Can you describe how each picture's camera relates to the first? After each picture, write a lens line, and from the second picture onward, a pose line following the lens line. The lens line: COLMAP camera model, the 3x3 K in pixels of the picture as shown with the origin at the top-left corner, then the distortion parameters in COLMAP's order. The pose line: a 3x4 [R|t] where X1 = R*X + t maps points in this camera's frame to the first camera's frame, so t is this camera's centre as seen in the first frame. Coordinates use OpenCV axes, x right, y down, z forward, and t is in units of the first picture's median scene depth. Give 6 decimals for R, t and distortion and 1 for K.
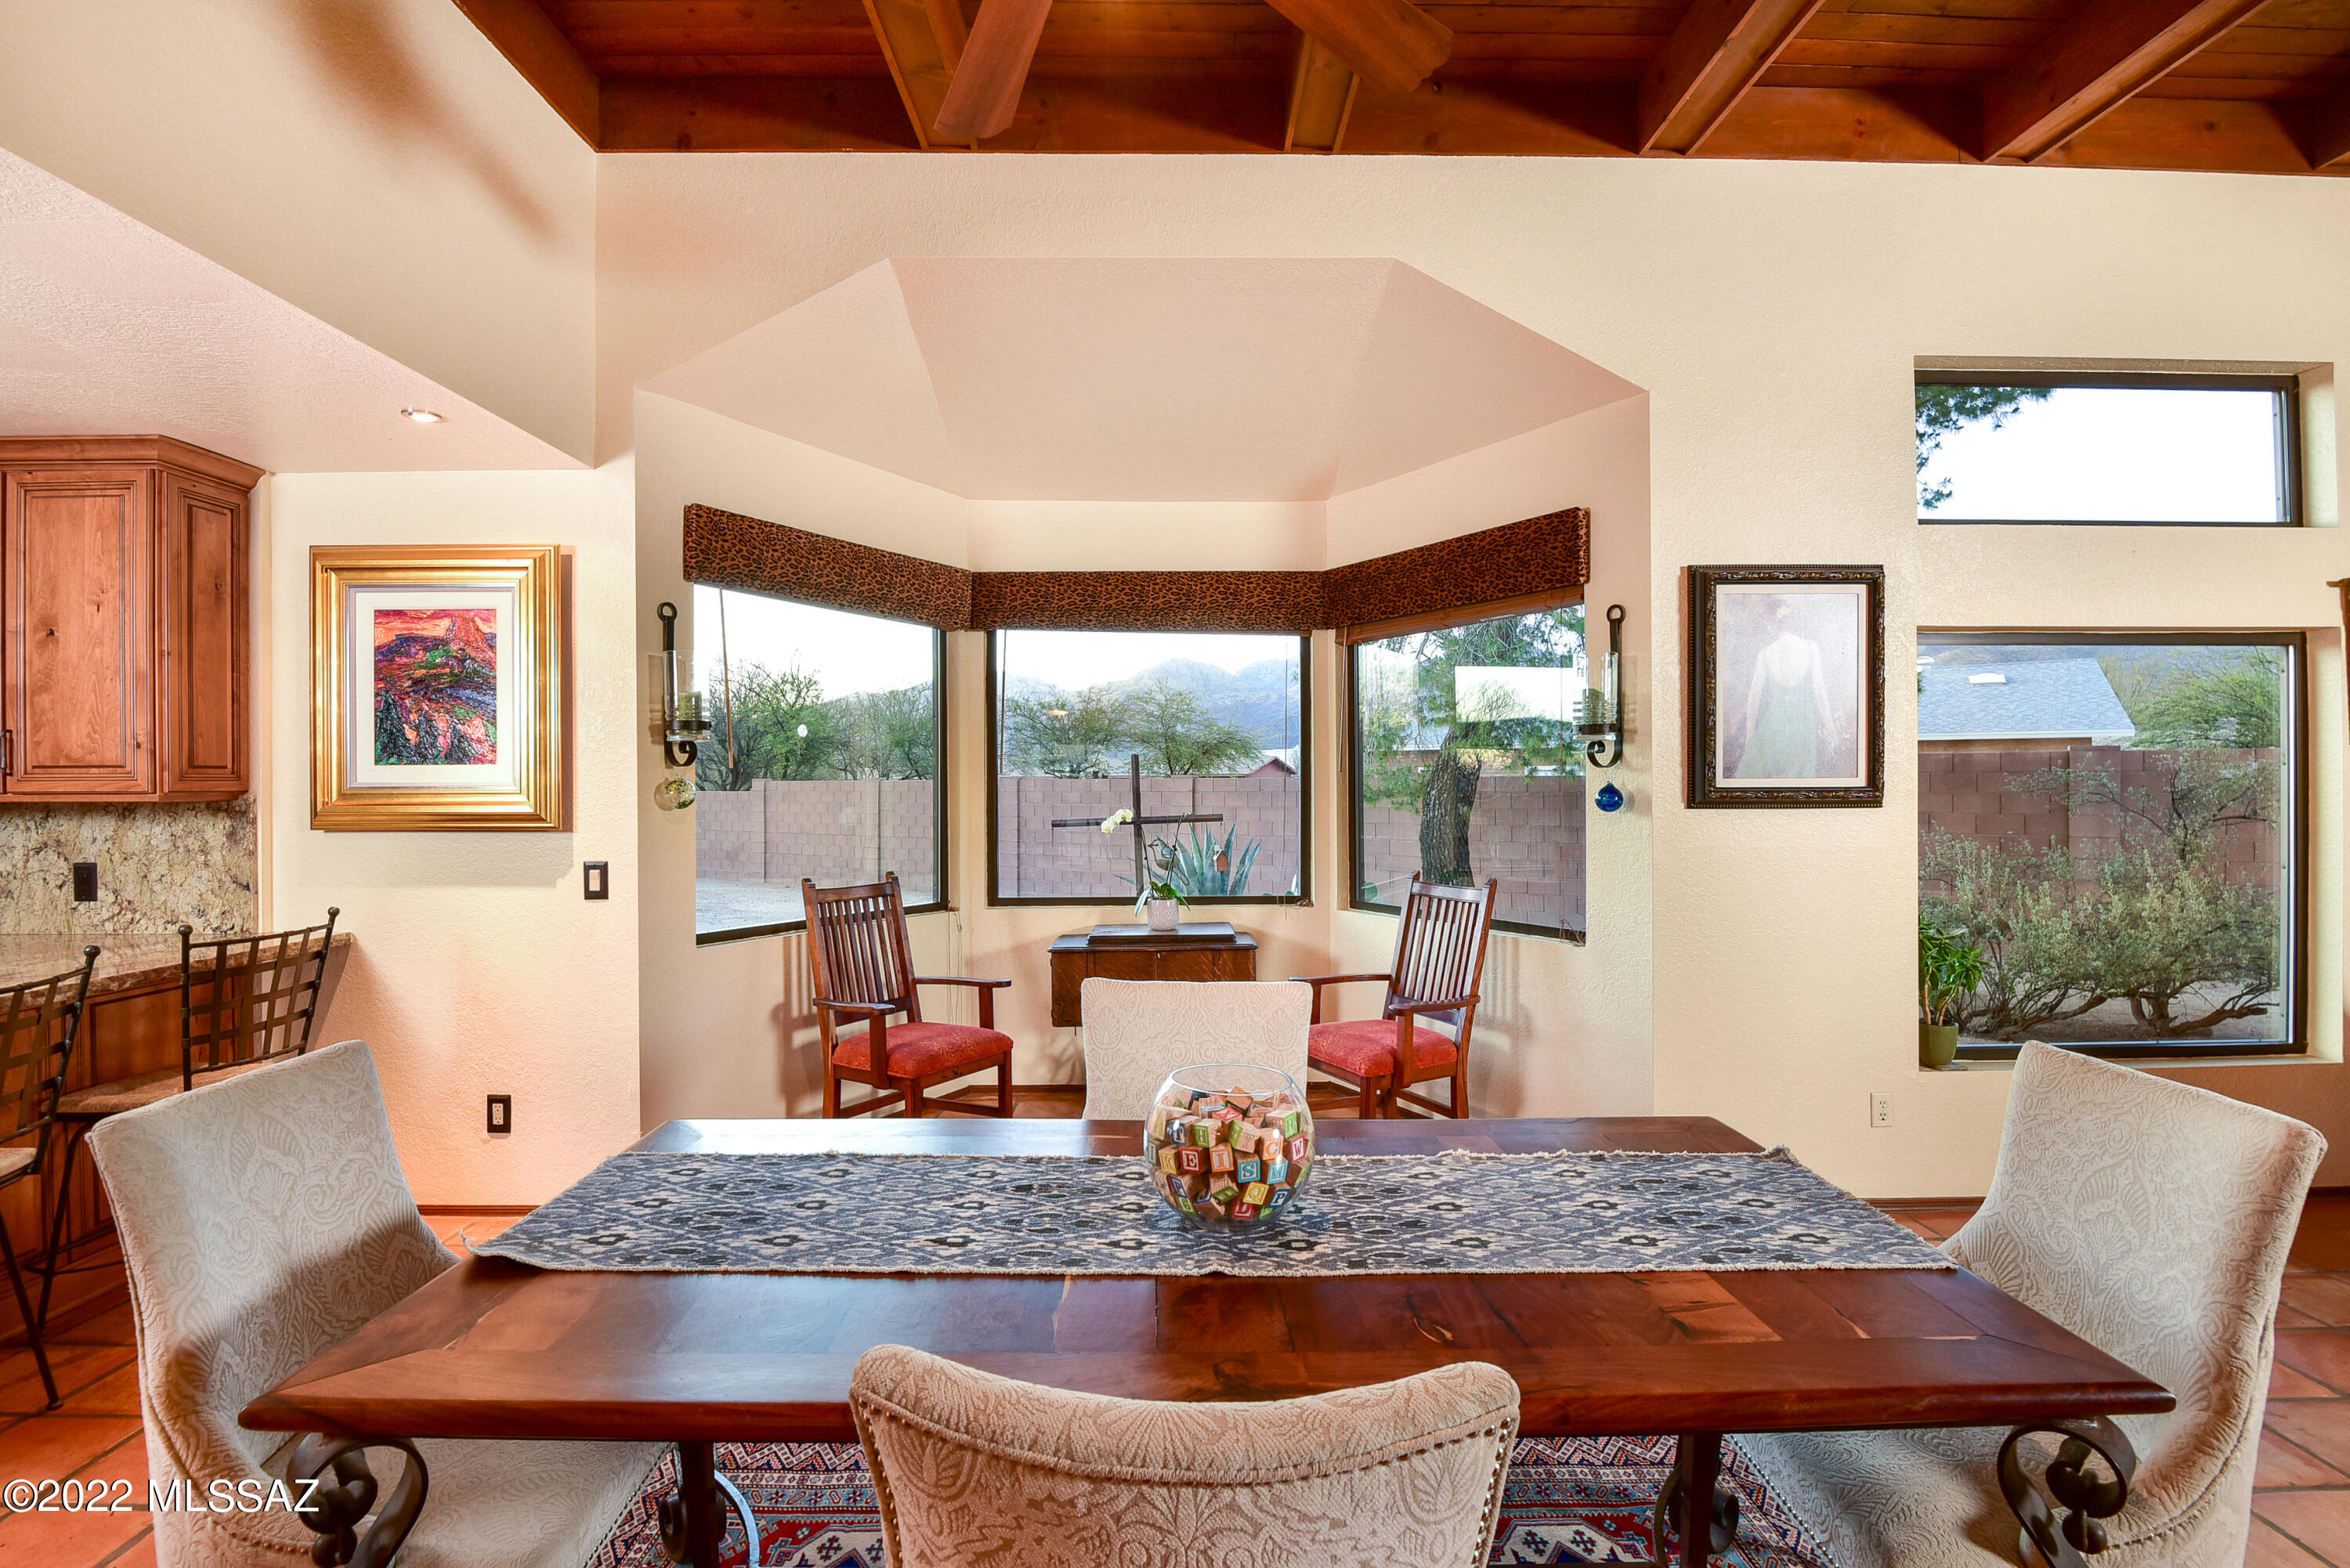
lens RADIAL K [[1137.9, 0, 1192.1], [0, 1137.9, 793.9], [0, 0, 1]] dist [-0.009298, -0.009521]
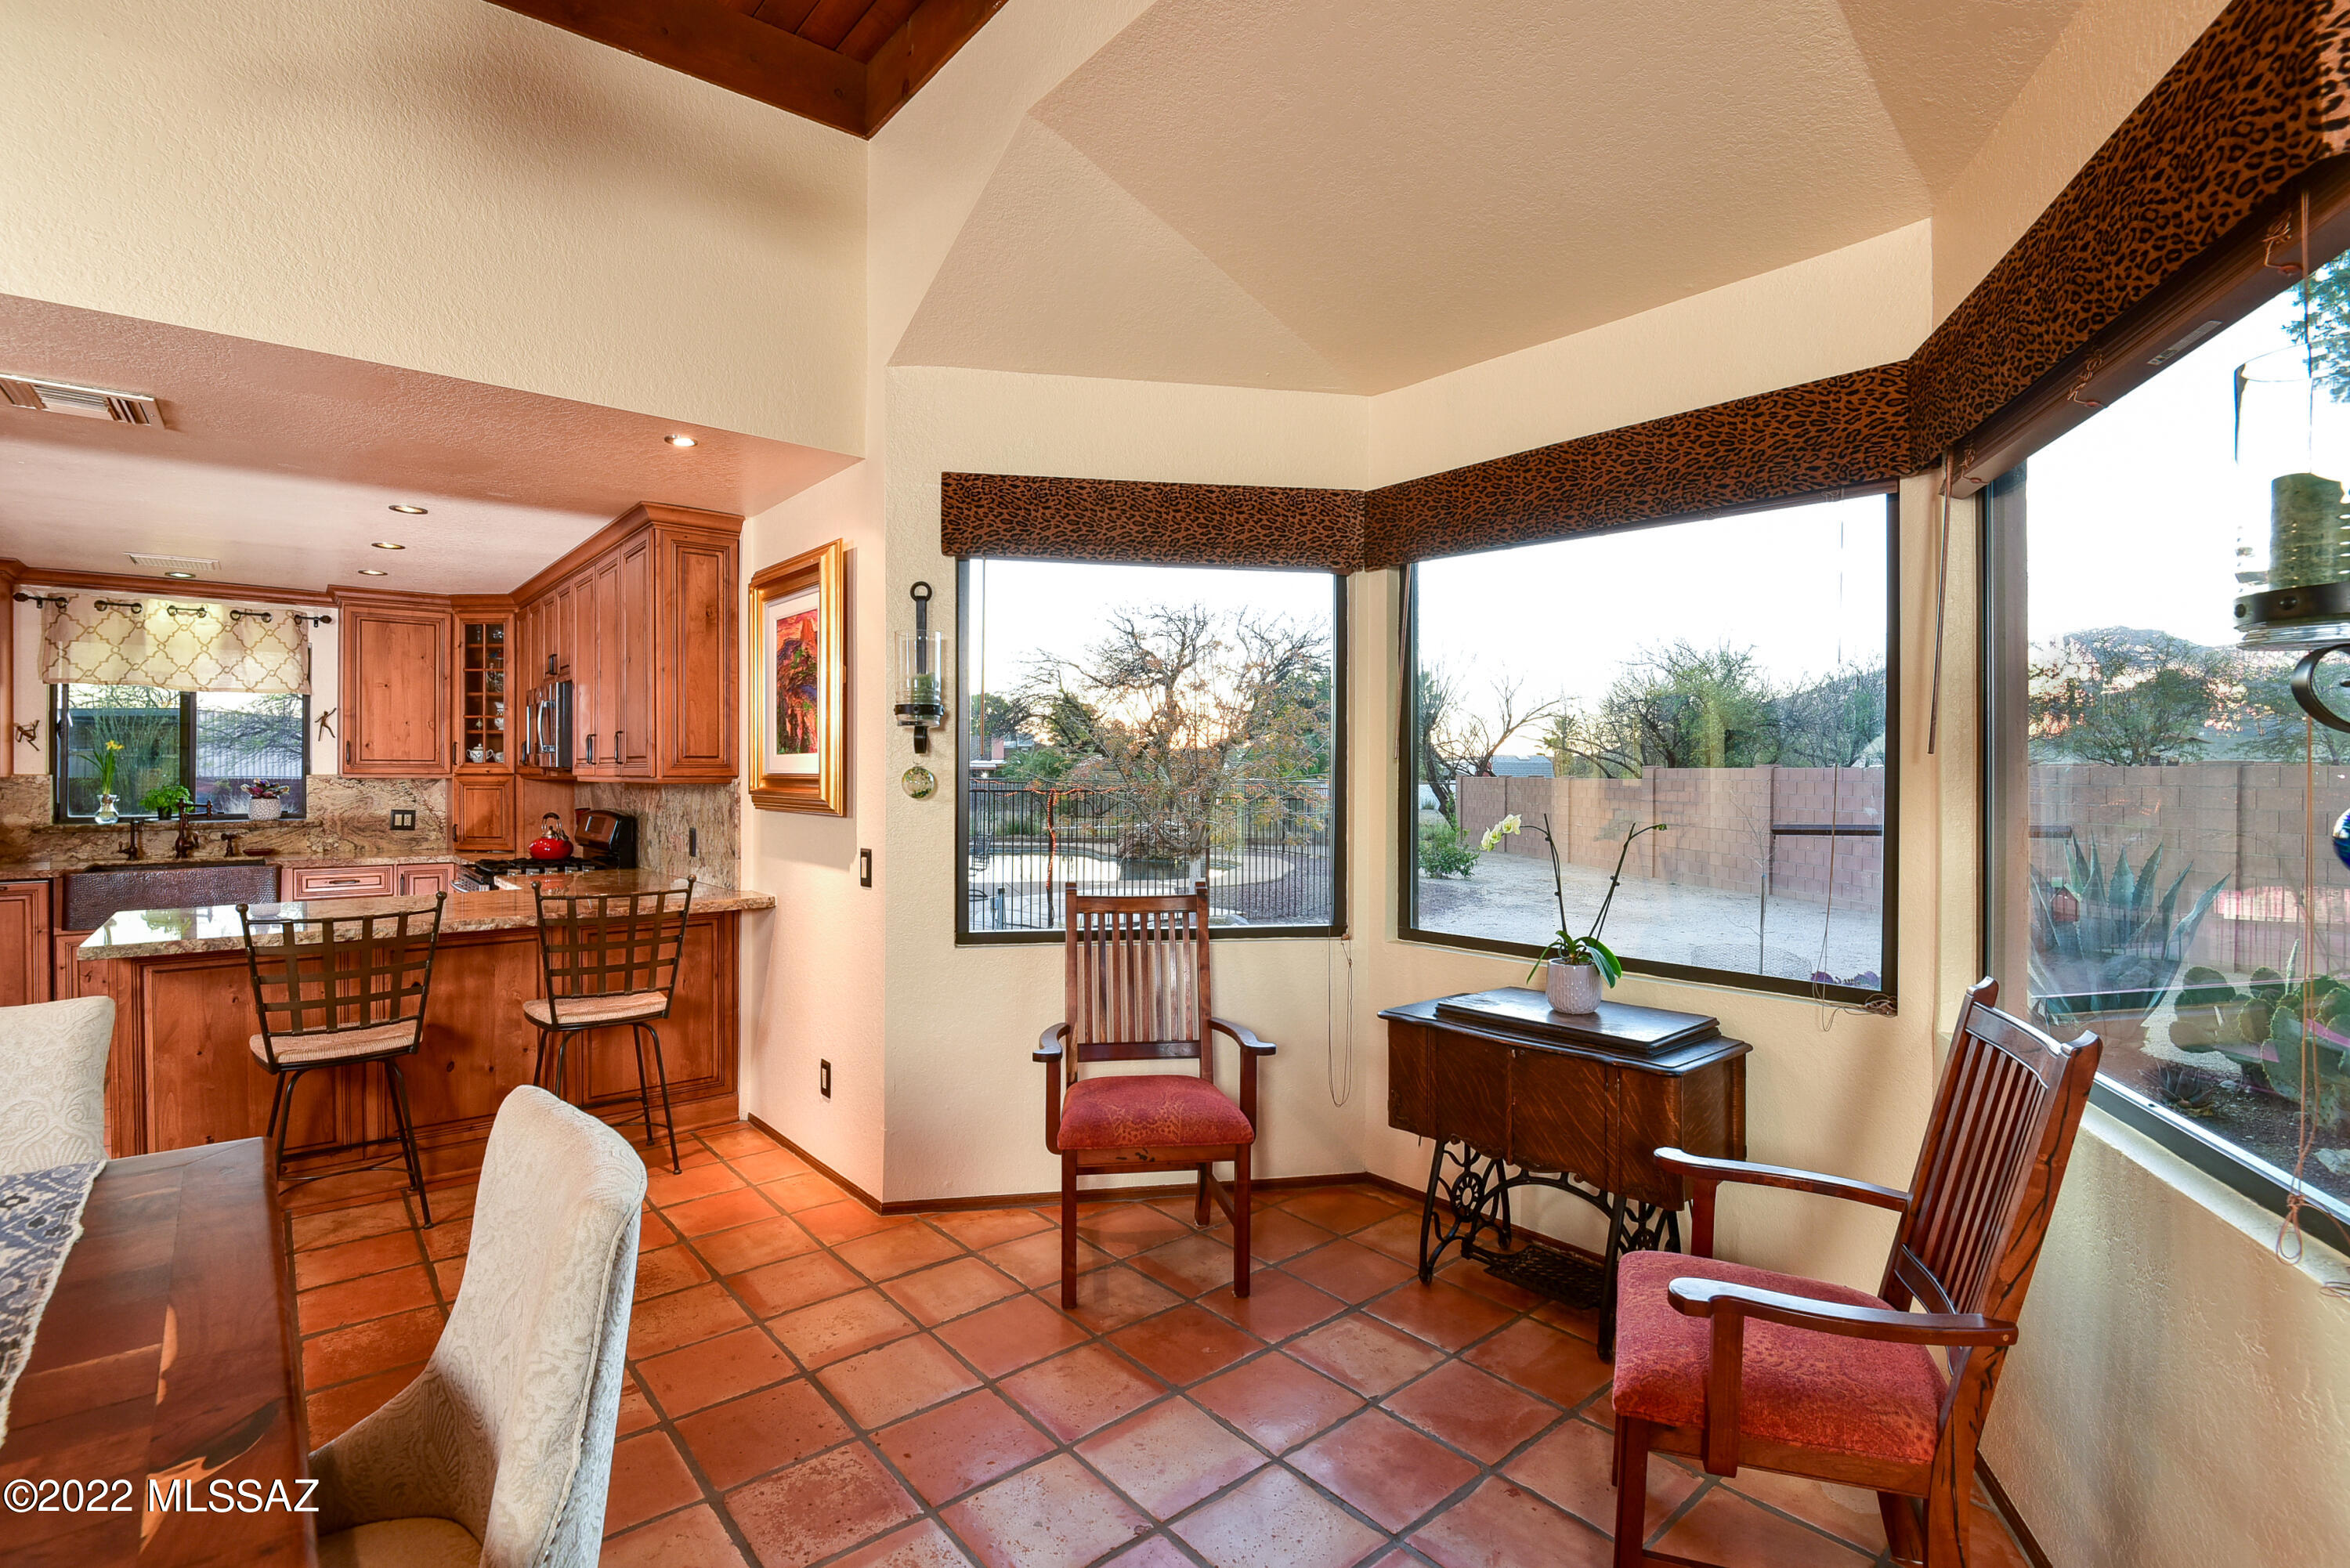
lens RADIAL K [[1111.3, 0, 1170.0], [0, 1111.3, 780.3], [0, 0, 1]] dist [-0.012999, -0.007415]
pose [[0.619095, 0.011572, -0.785231, 0.416632], [-0.010367, 0.999925, 0.006562, -0.010558], [0.785248, 0.004078, 0.619168, 0.613288]]
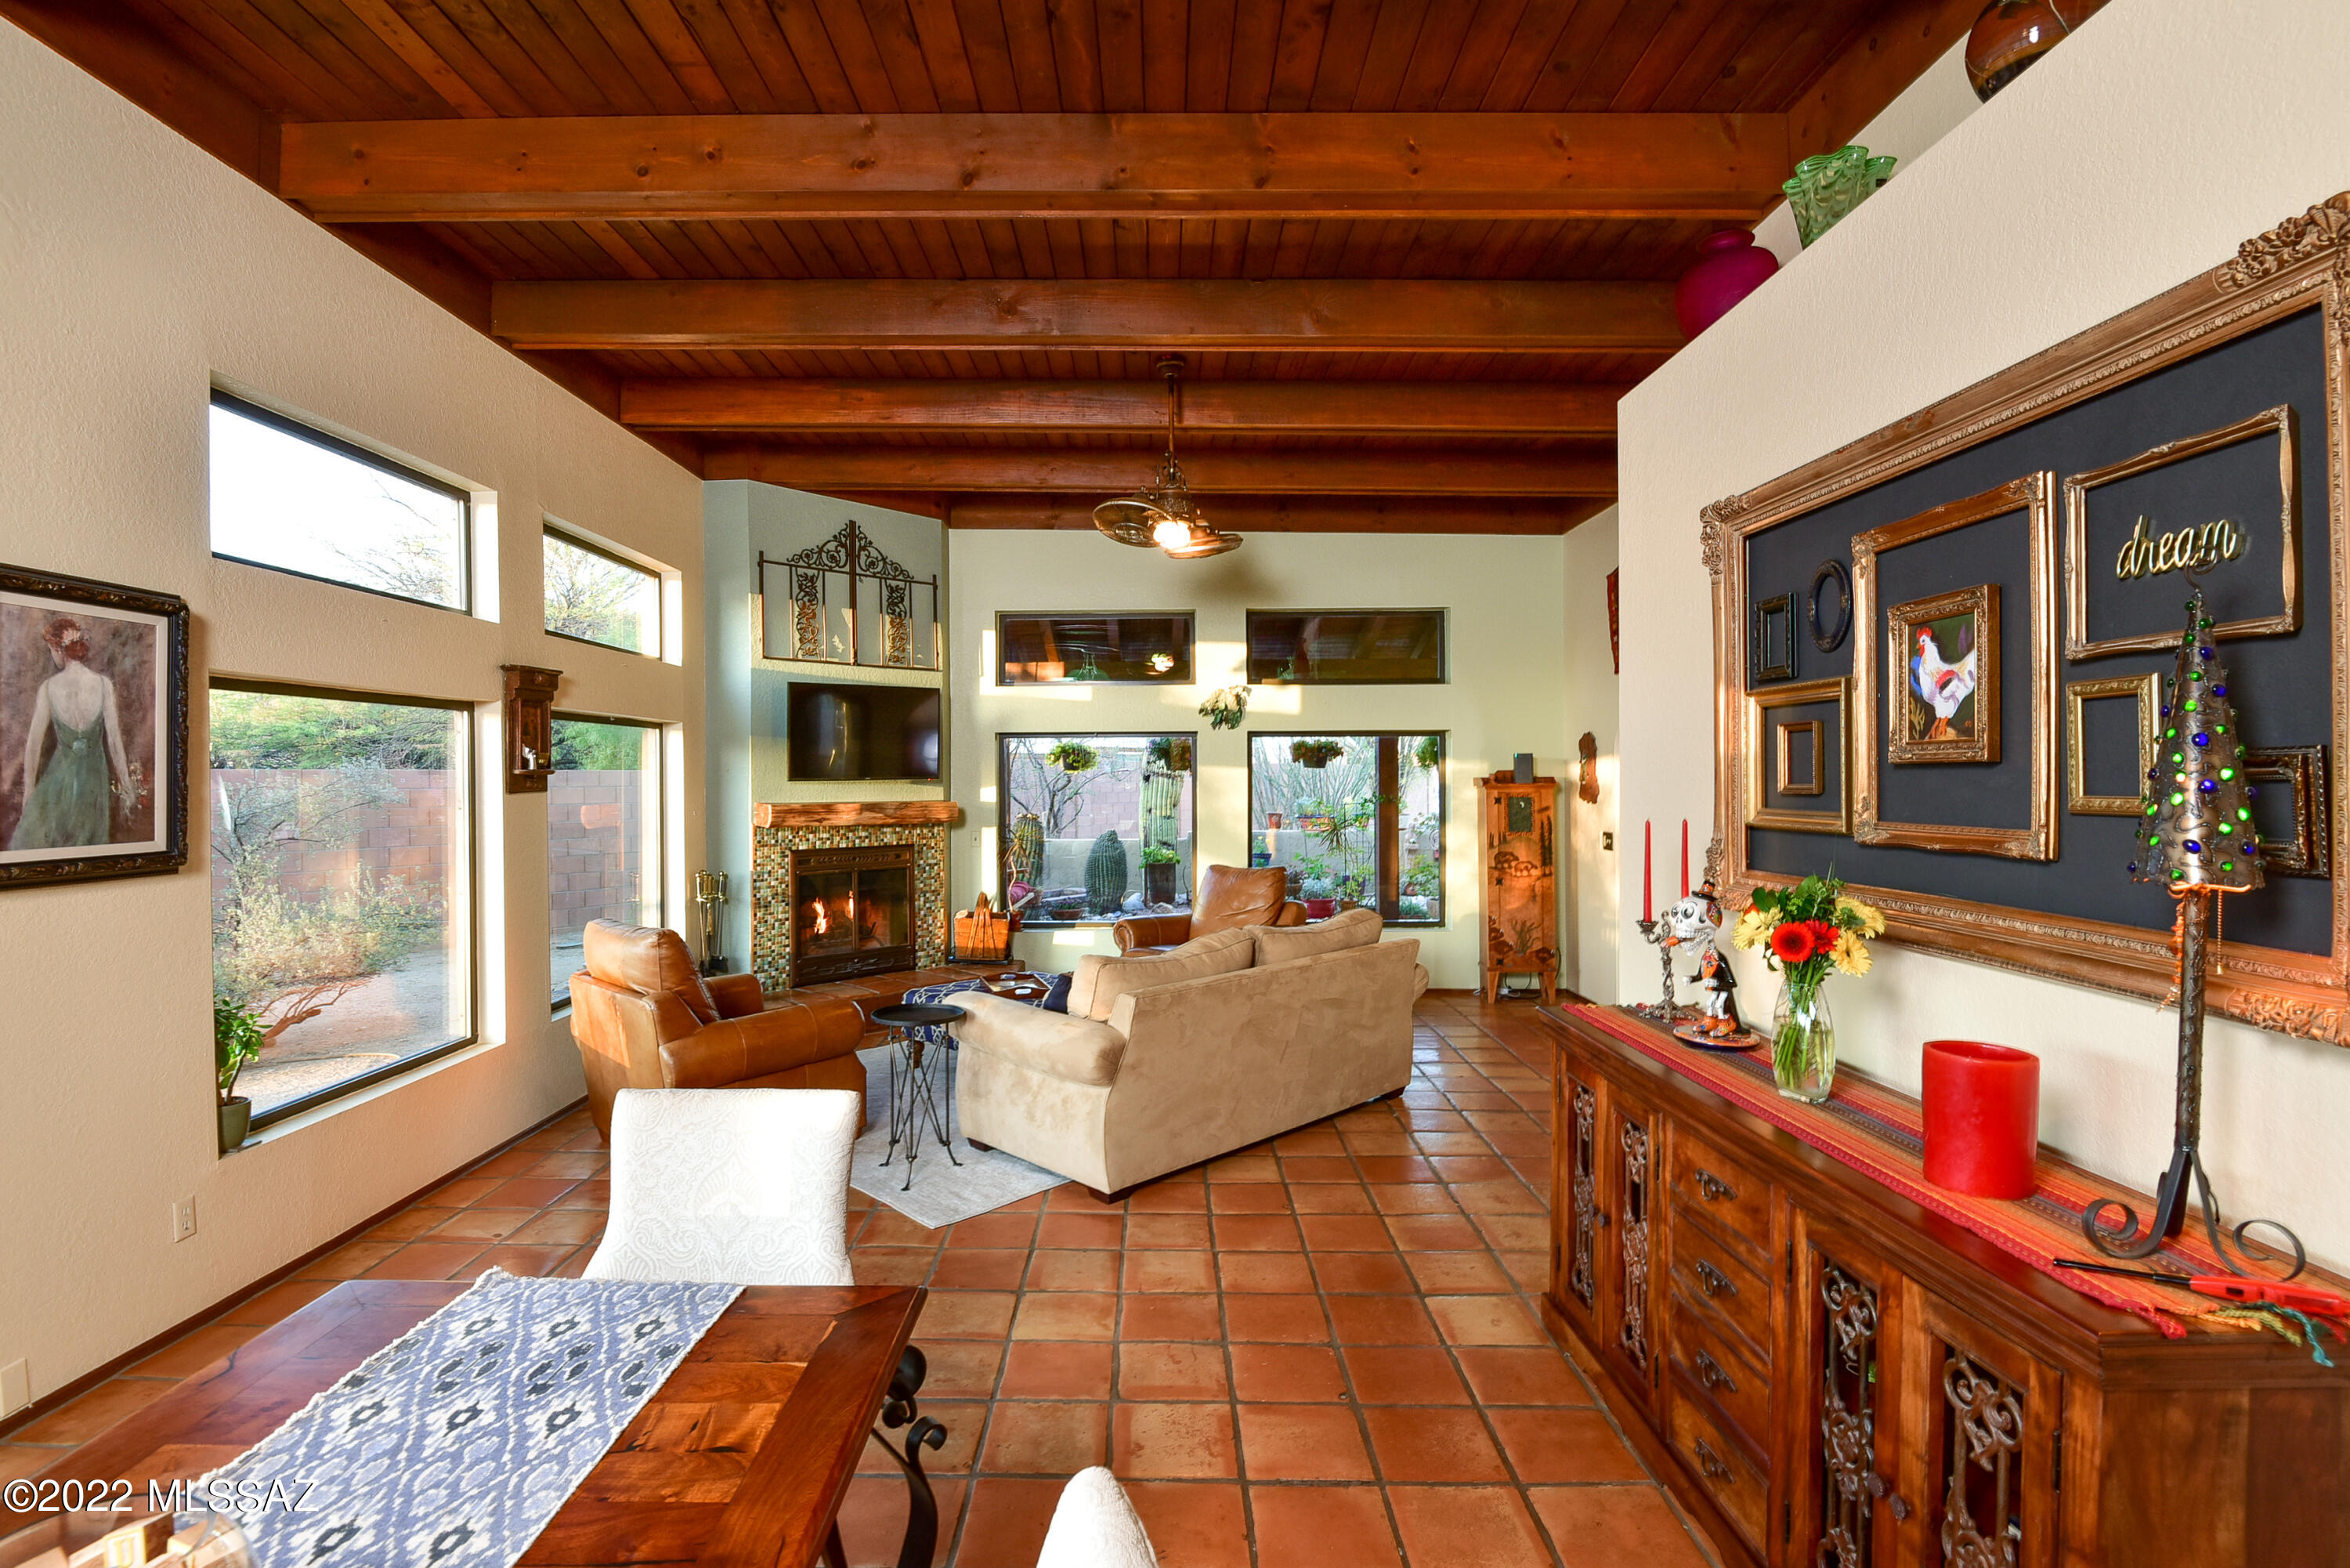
lens RADIAL K [[1111.3, 0, 1170.0], [0, 1111.3, 780.3], [0, 0, 1]] dist [-0.012999, -0.007415]
pose [[0.017409, 0.000687, 0.999848, -0.226464], [0.007113, 0.999974, -0.000811, -0.055713], [-0.999823, 0.007126, 0.017404, 0.225716]]
